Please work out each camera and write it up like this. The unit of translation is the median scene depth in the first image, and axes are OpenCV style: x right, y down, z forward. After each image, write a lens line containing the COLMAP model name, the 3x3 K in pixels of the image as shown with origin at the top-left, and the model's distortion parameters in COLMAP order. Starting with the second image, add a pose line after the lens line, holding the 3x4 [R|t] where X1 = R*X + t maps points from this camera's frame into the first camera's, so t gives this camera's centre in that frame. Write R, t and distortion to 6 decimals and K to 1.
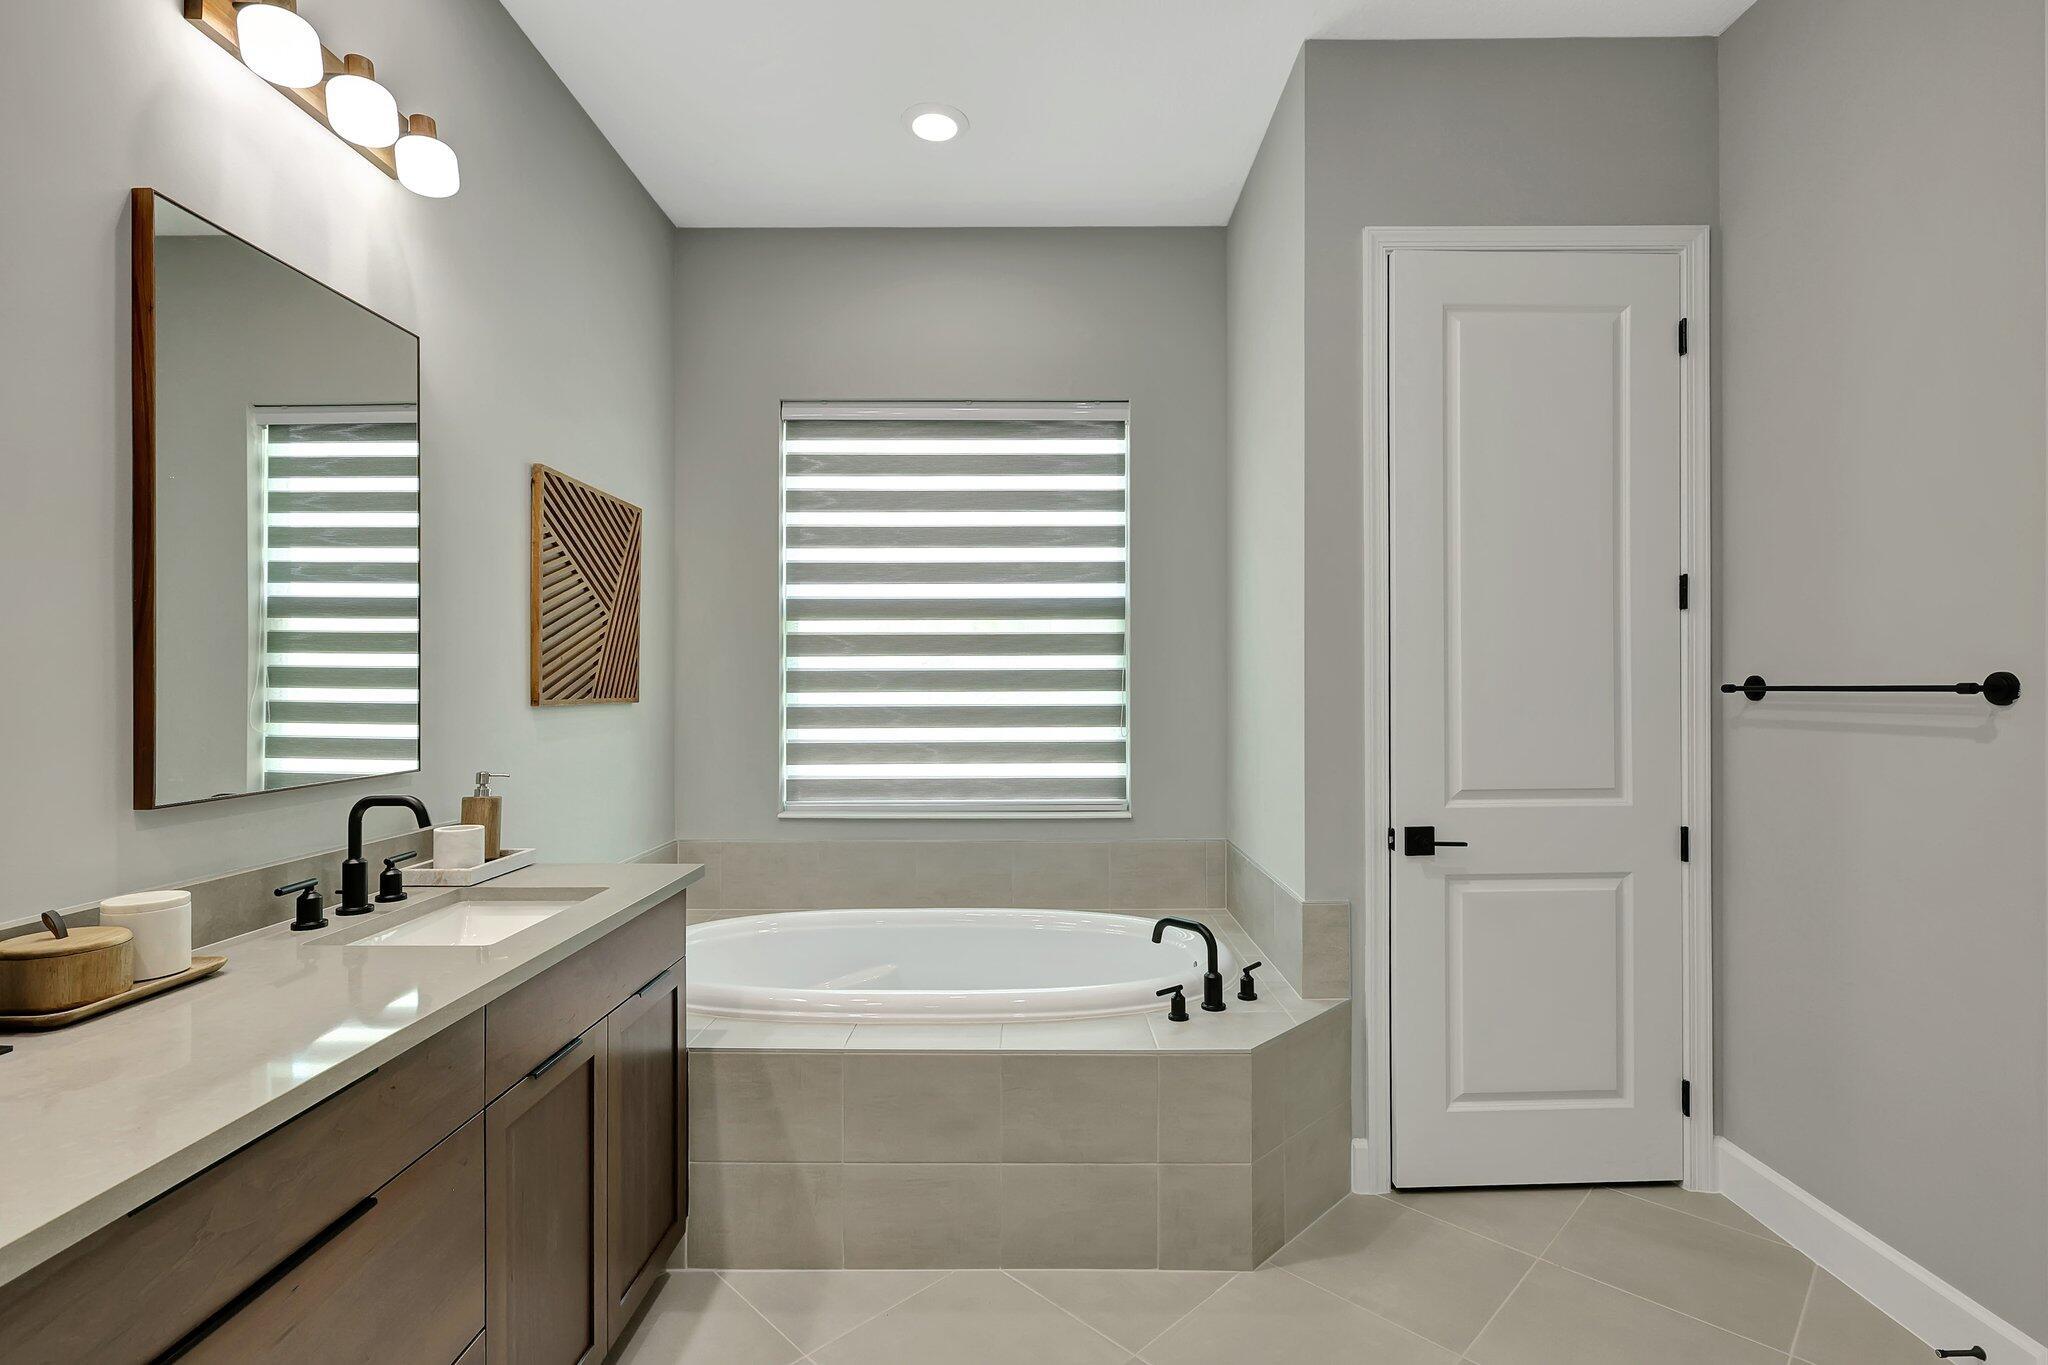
lens RADIAL K [[953.7, 0, 1026.2], [0, 953.7, 675.2], [0, 0, 1]] dist [-0.000489, 0.000609]
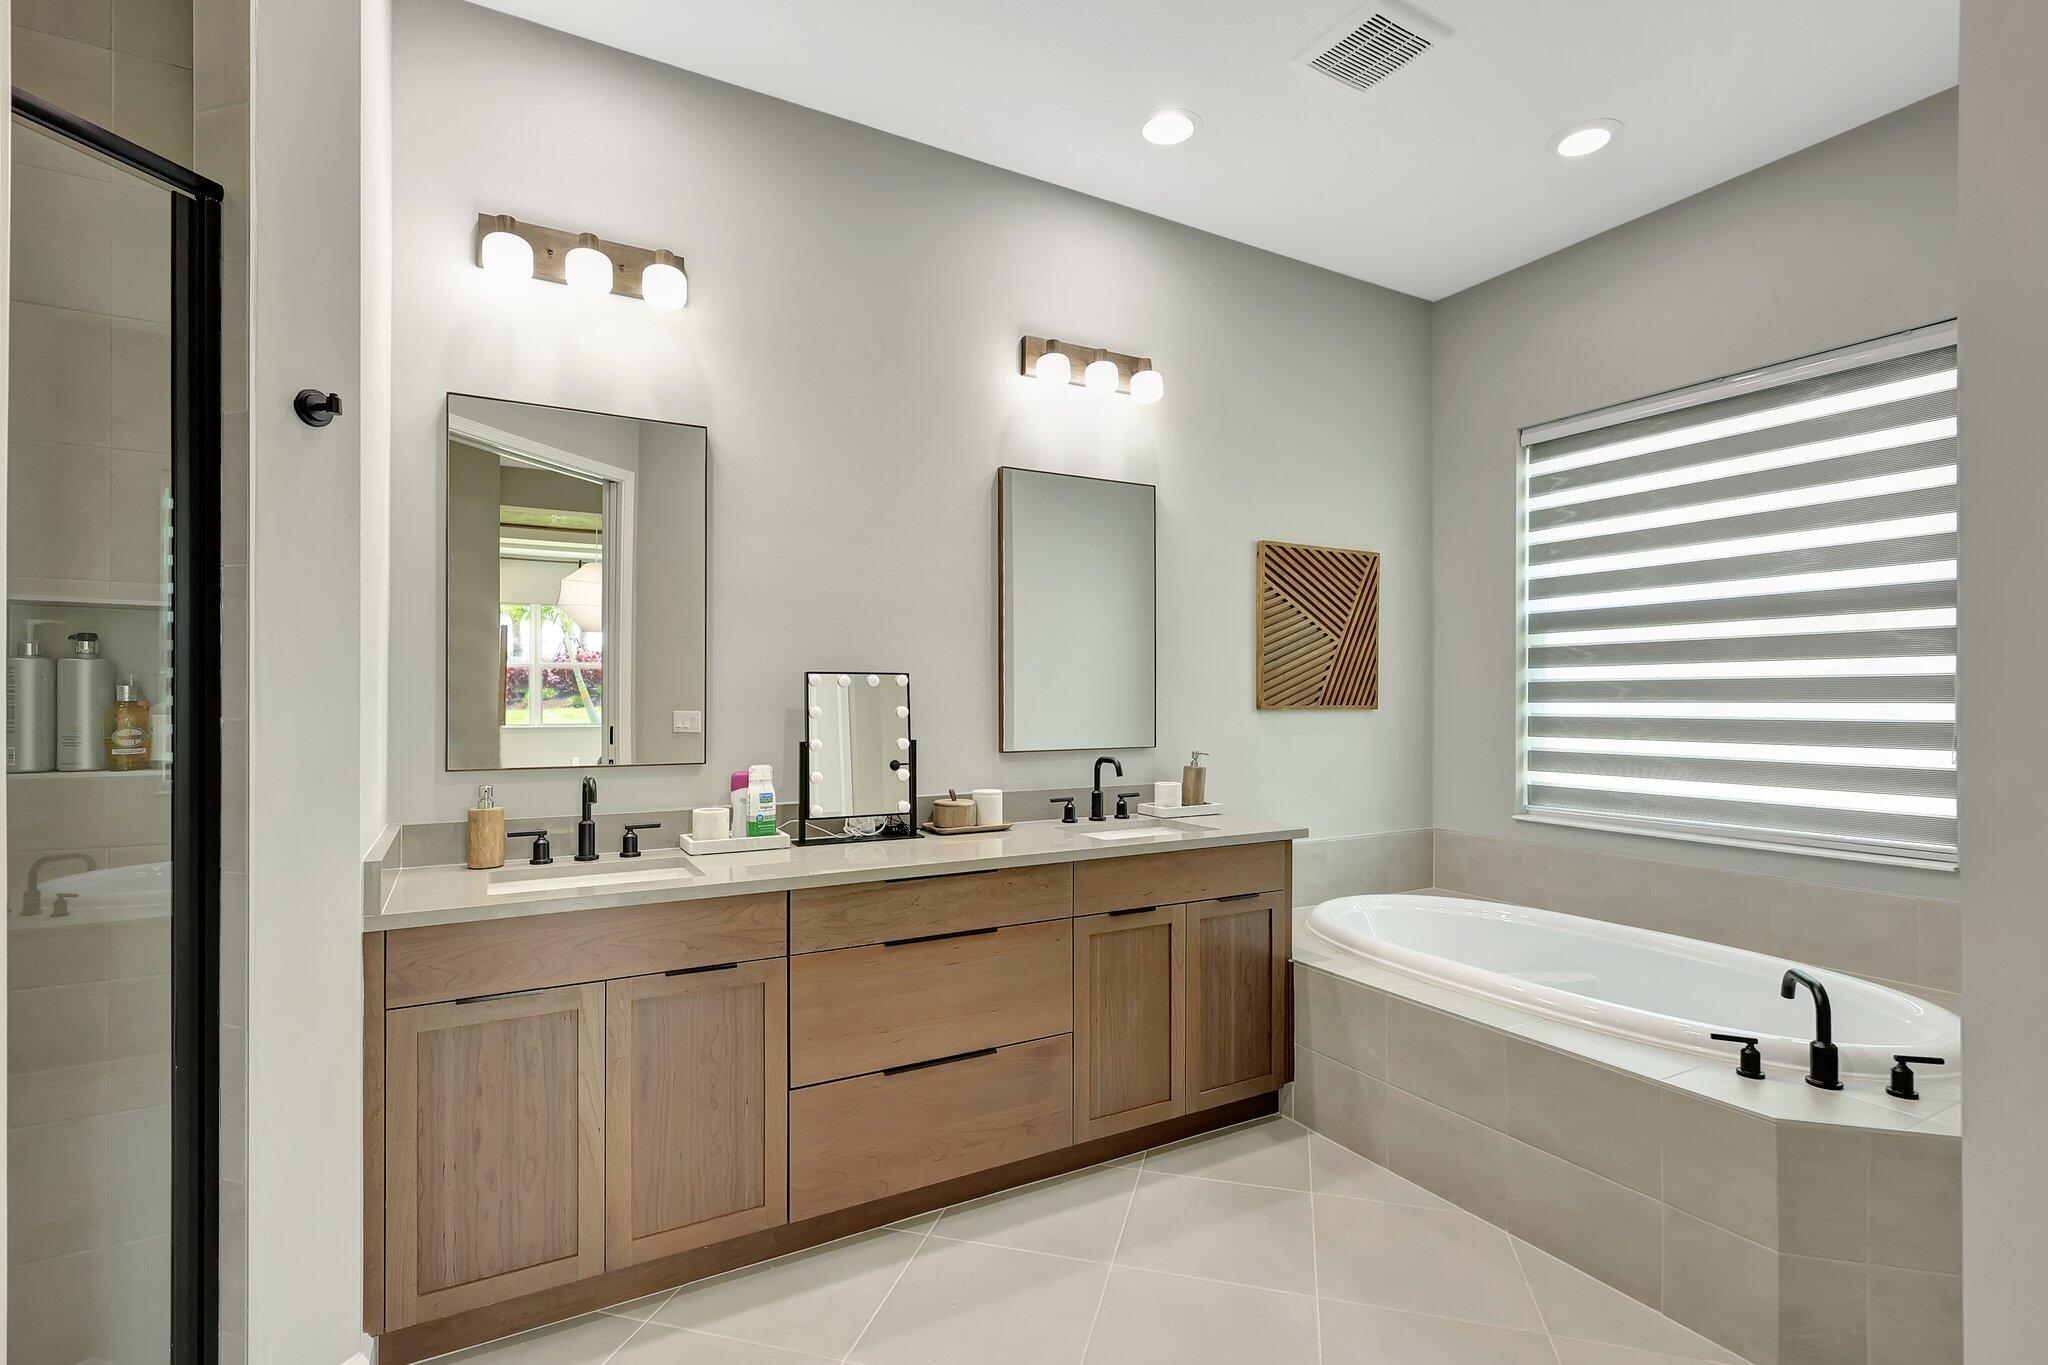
lens RADIAL K [[953.7, 0, 1026.2], [0, 953.7, 675.2], [0, 0, 1]] dist [-0.000489, 0.000609]
pose [[0.496394, -0.016965, -0.867931, 0.577749], [0.008816, 0.999856, -0.014502, -0.002206], [0.868052, -0.000453, 0.496472, -0.015882]]
